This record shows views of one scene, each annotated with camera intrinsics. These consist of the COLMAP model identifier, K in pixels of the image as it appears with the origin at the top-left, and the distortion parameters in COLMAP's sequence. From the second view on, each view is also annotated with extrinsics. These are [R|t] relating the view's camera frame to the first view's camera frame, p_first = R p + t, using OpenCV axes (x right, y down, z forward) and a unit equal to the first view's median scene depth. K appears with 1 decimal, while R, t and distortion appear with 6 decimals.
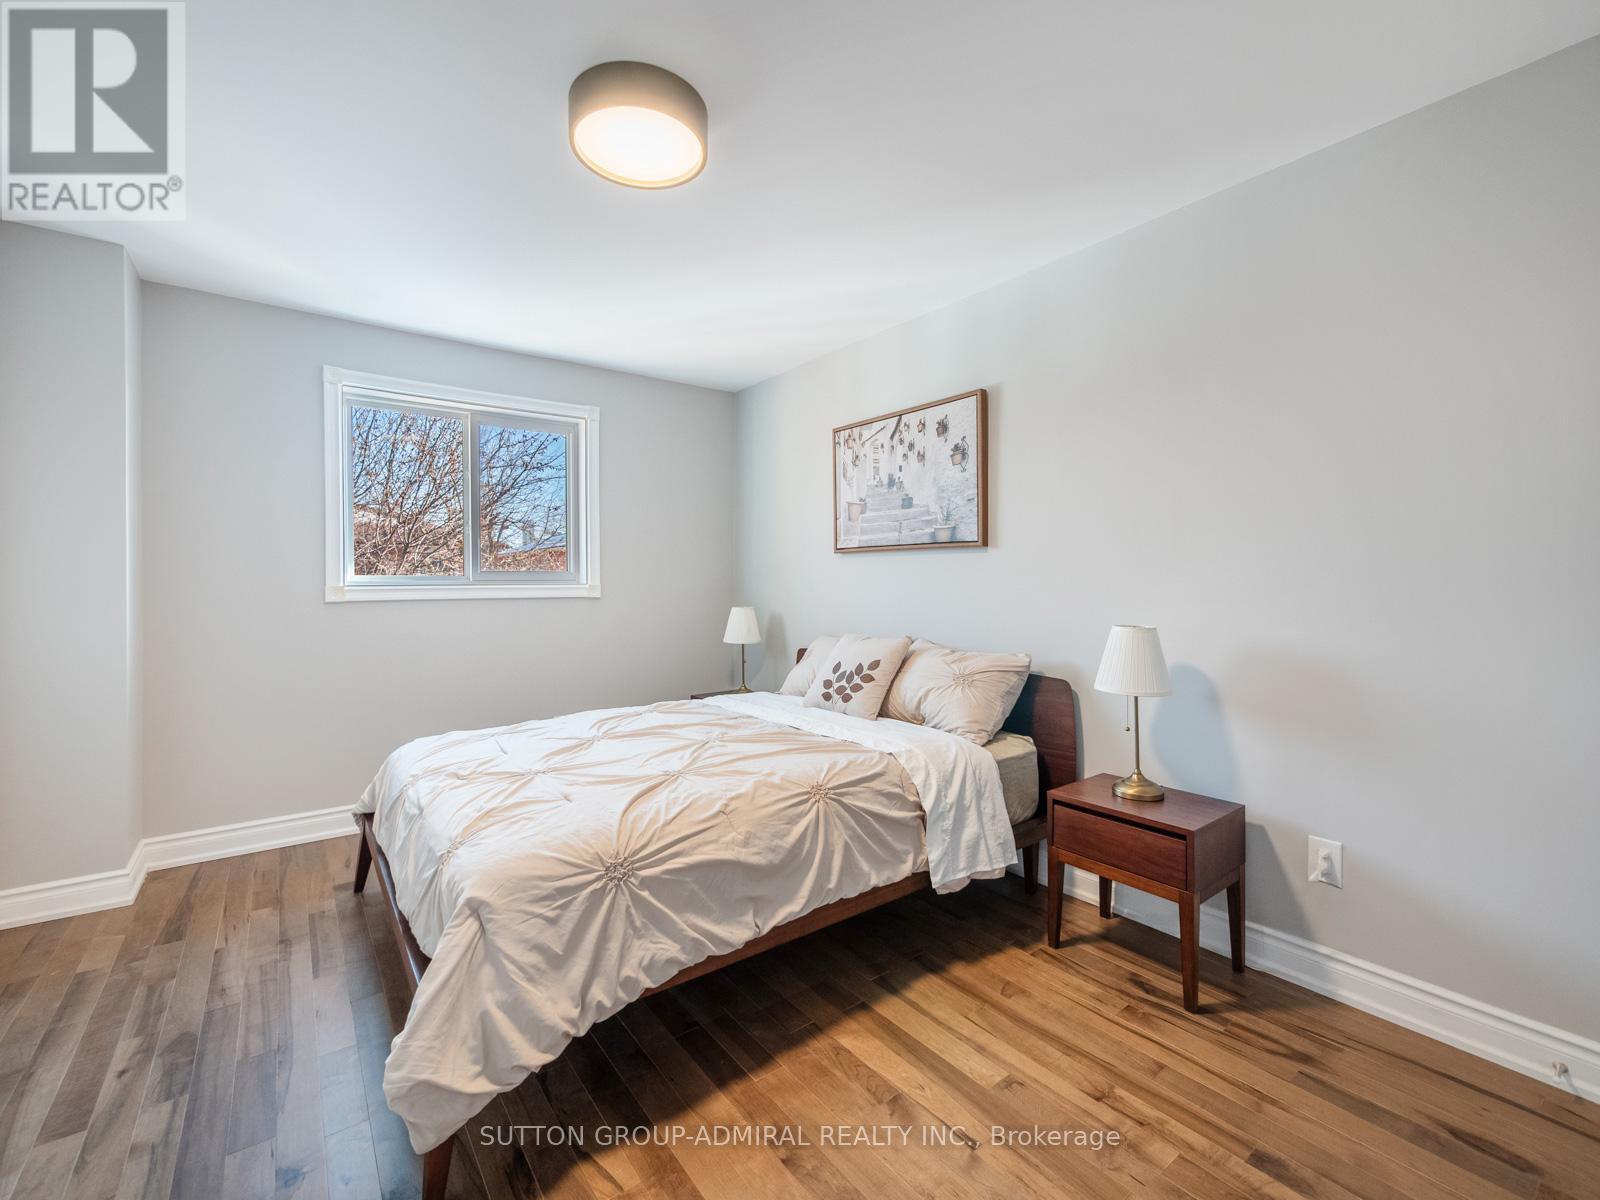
lens RADIAL K [[679.6, 0, 807.1], [0, 679.6, 592.7], [0, 0, 1]] dist [-0.009596, 0.001078]
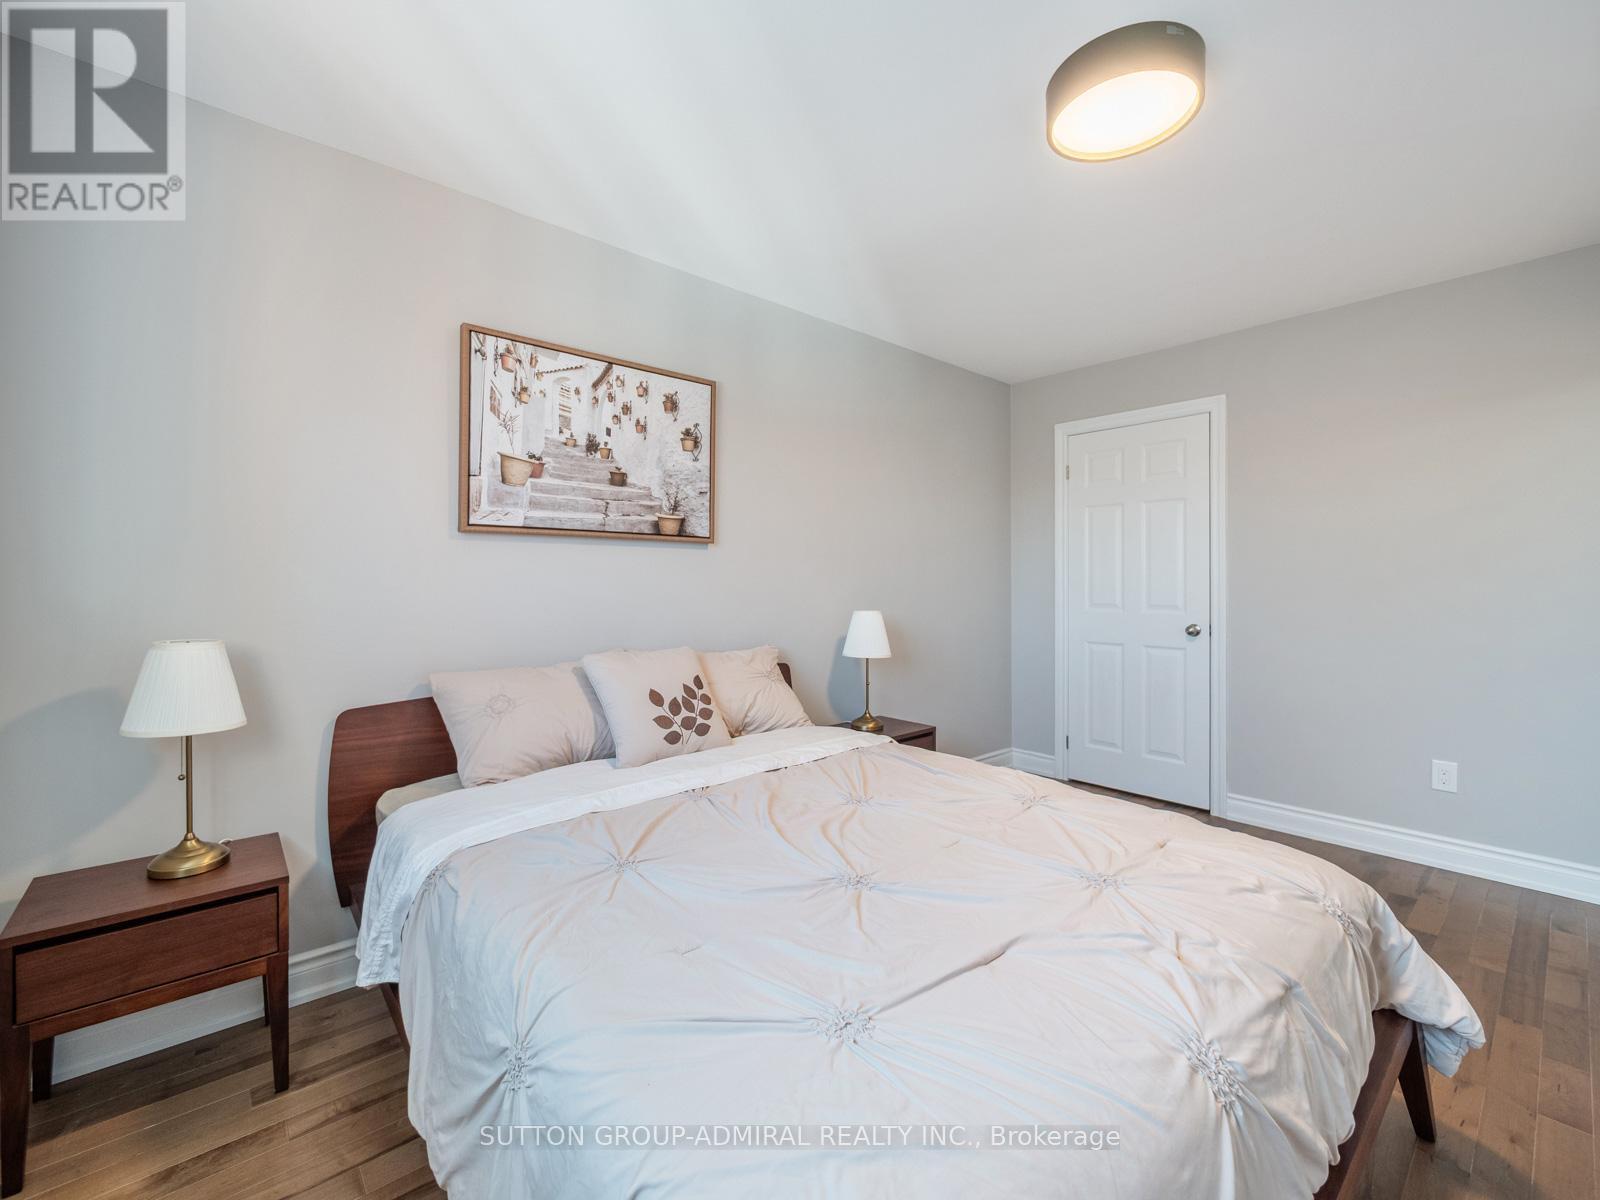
lens RADIAL K [[679.6, 0, 807.4], [0, 679.6, 584.1], [0, 0, 1]] dist [-0.009596, 0.001078]
pose [[-0.074658, -0.004796, 0.997198, -0.650369], [0.017376, 0.999830, 0.006110, -0.011762], [-0.997058, 0.017784, -0.074562, 0.843418]]
